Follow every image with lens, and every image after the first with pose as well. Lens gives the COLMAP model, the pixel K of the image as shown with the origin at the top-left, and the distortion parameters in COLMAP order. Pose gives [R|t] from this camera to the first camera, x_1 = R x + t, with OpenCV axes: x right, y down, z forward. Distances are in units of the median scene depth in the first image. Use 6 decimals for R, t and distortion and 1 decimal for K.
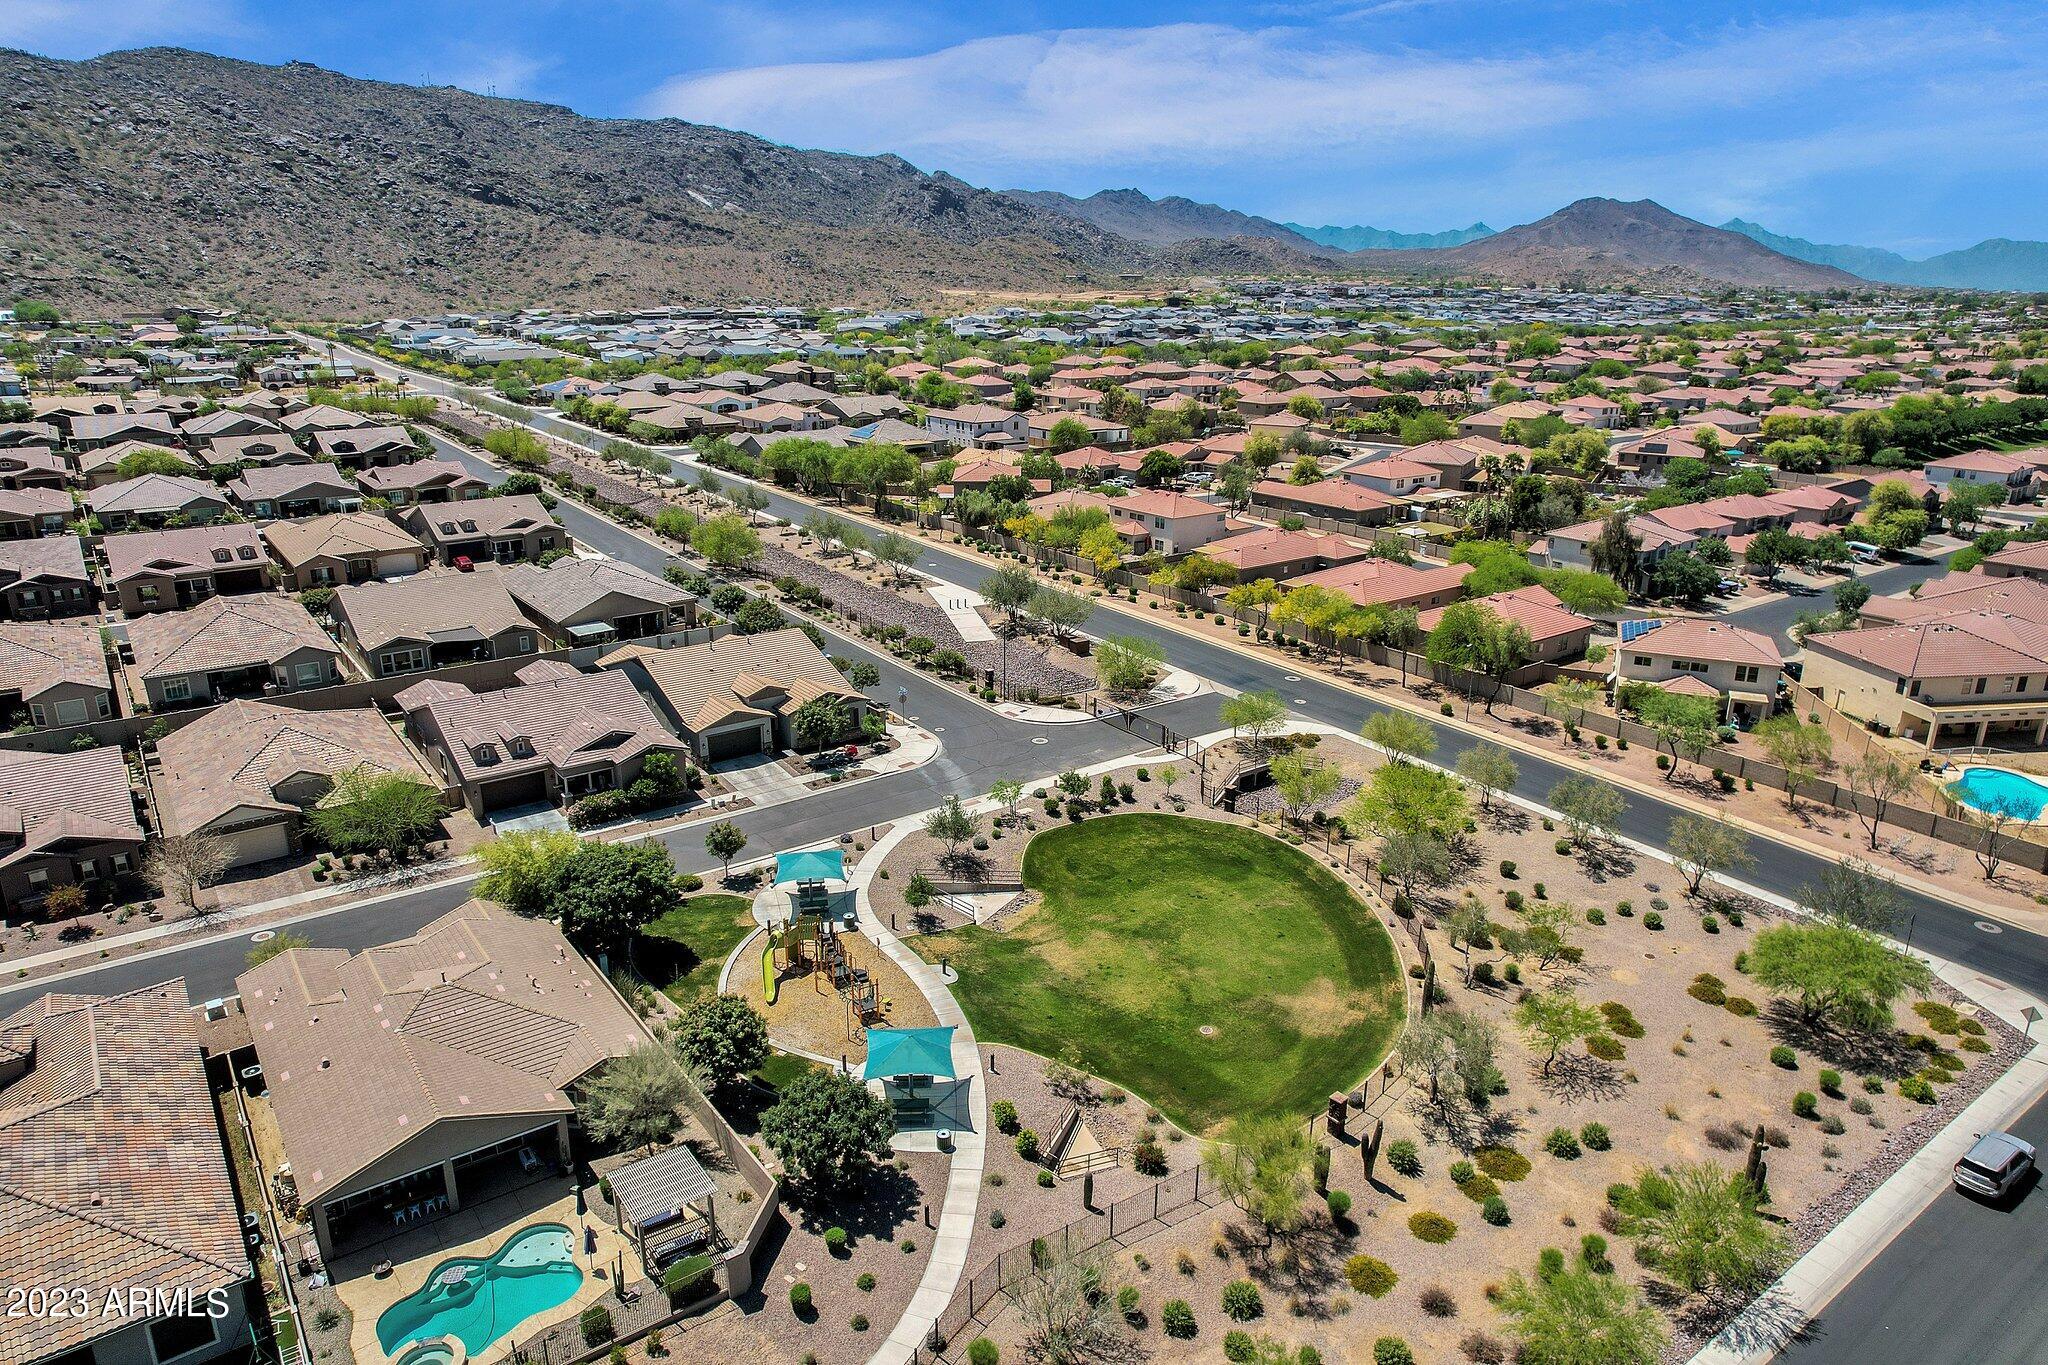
lens RADIAL K [[1309.6, 0, 1029.7], [0, 1309.6, 690.5], [0, 0, 1]] dist [-0.081388, 0.074922]
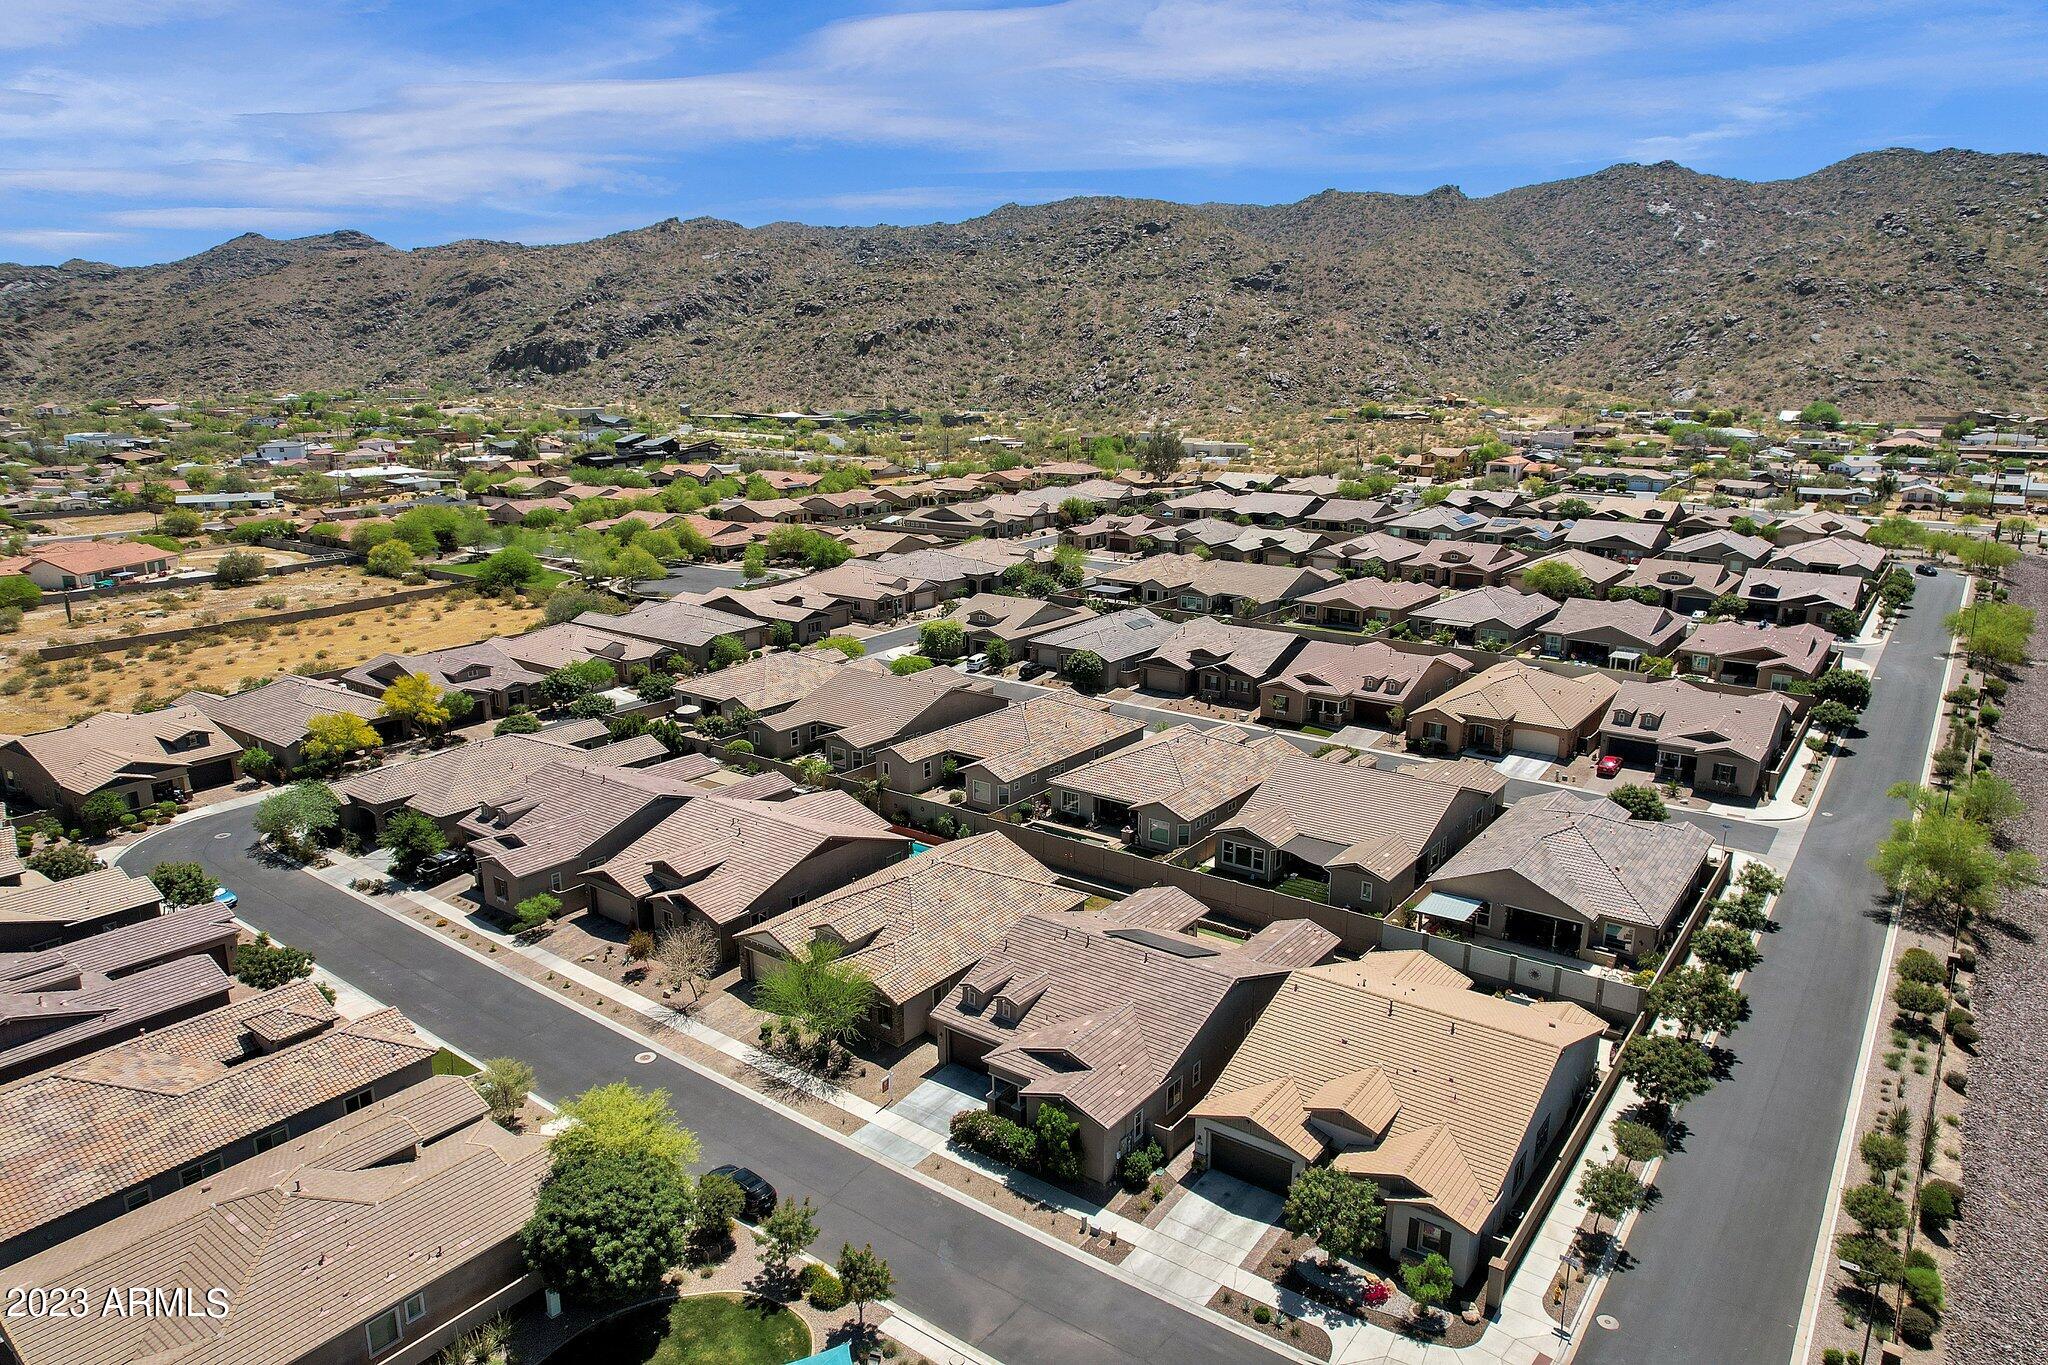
lens RADIAL K [[1309.6, 0, 1029.7], [0, 1309.6, 690.5], [0, 0, 1]] dist [-0.081388, 0.074922]
pose [[0.285215, 0.228971, -0.930712, 0.085332], [-0.292509, 0.945514, 0.142974, -0.072694], [0.912738, 0.231463, 0.336651, 0.199002]]
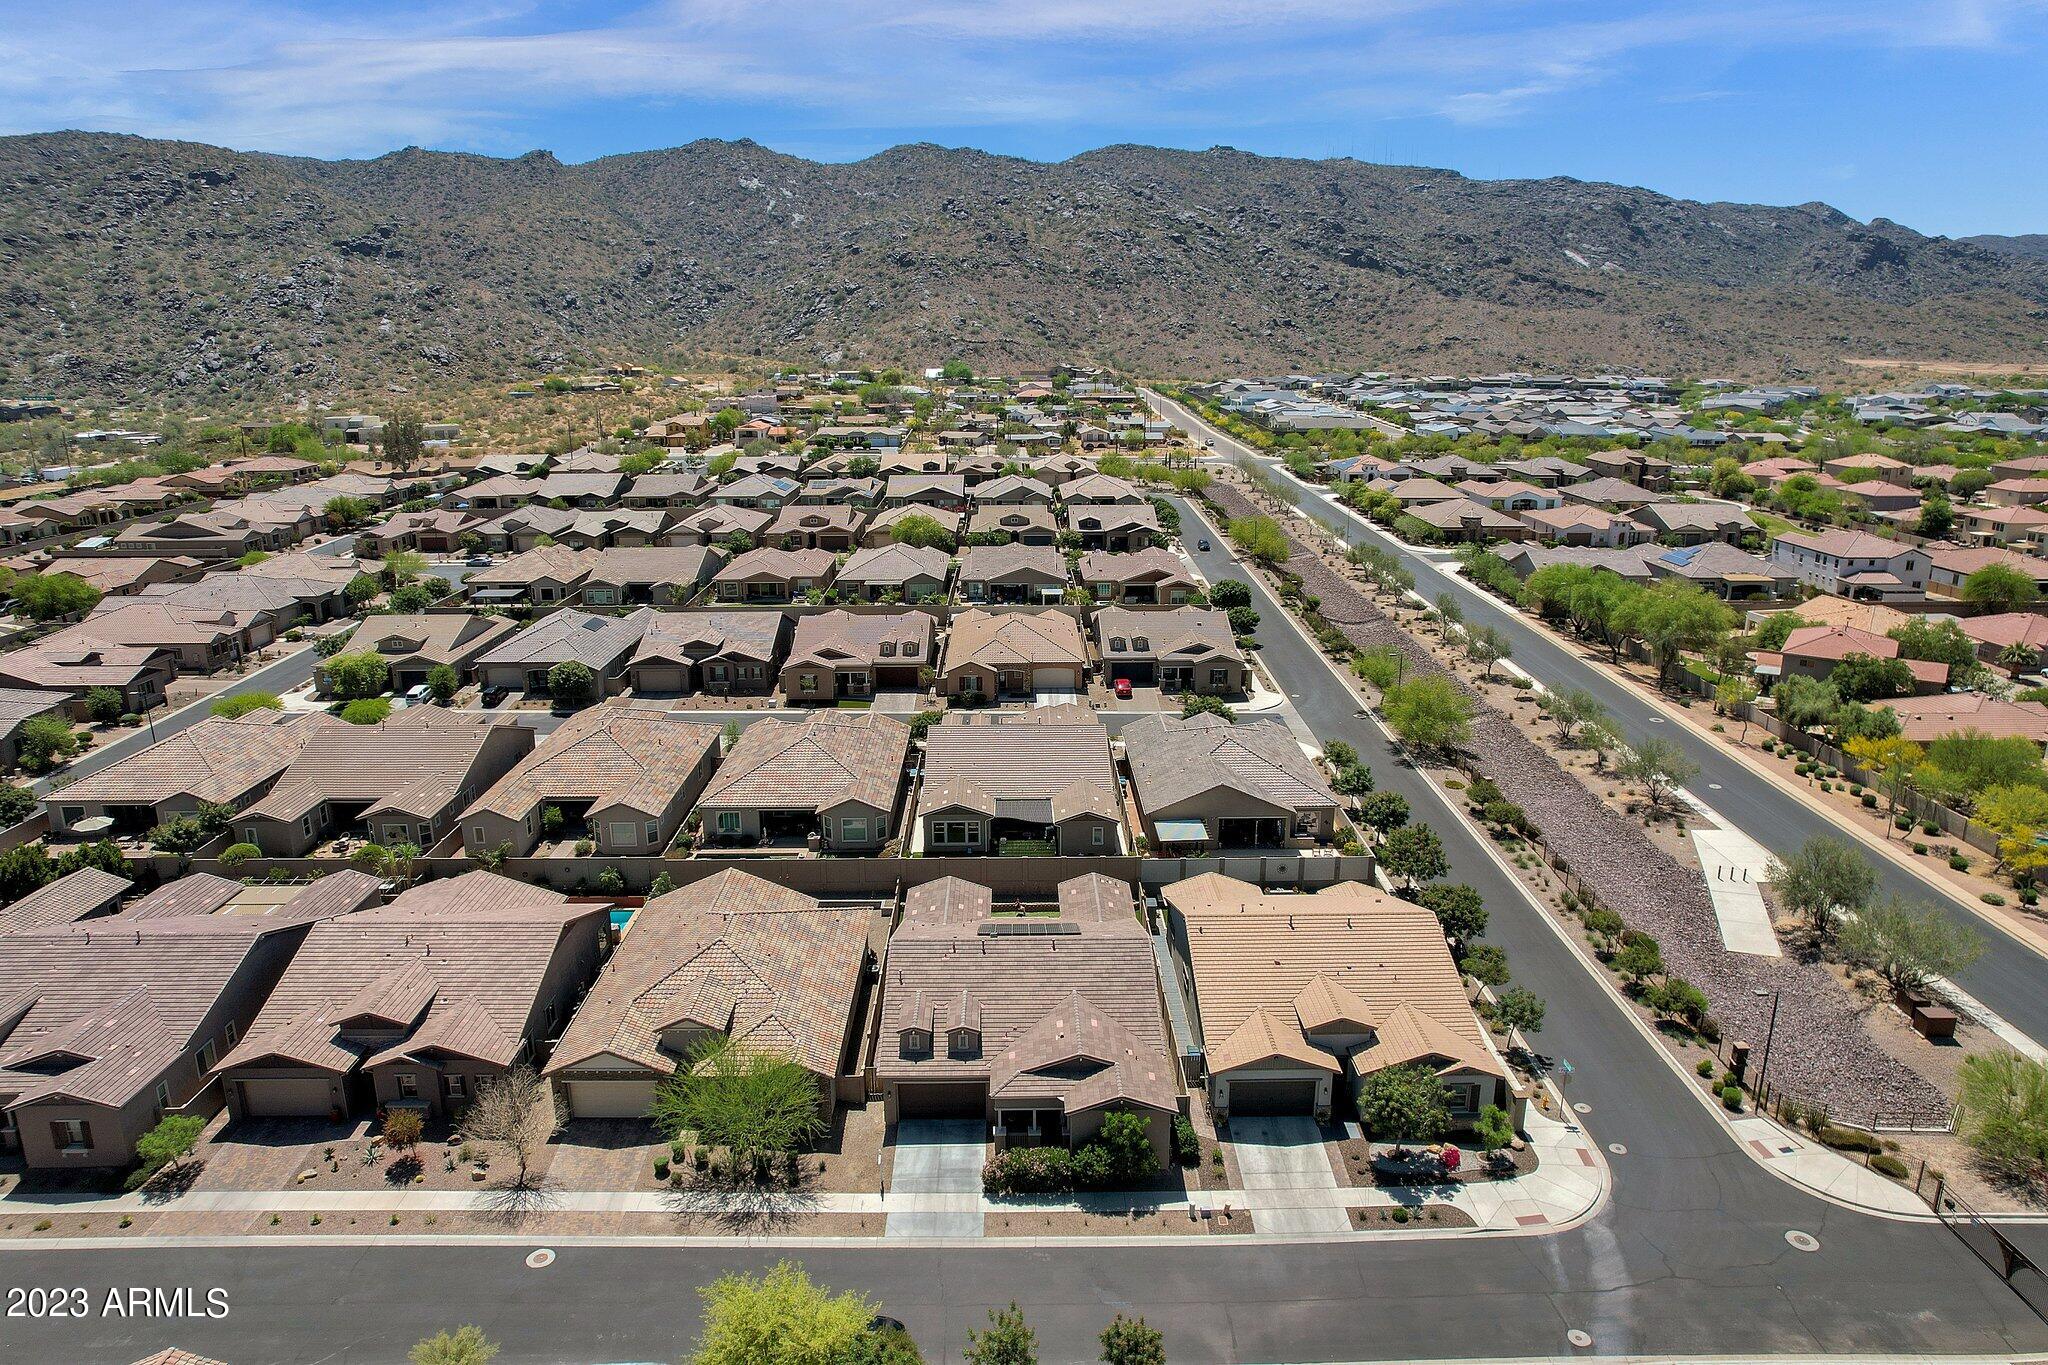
lens RADIAL K [[1309.6, 0, 1029.7], [0, 1309.6, 690.5], [0, 0, 1]] dist [-0.081388, 0.074922]
pose [[0.810922, 0.148981, -0.565871, 0.004924], [-0.172936, 0.984866, 0.011466, -0.046208], [0.559015, 0.088562, 0.824414, 0.115552]]
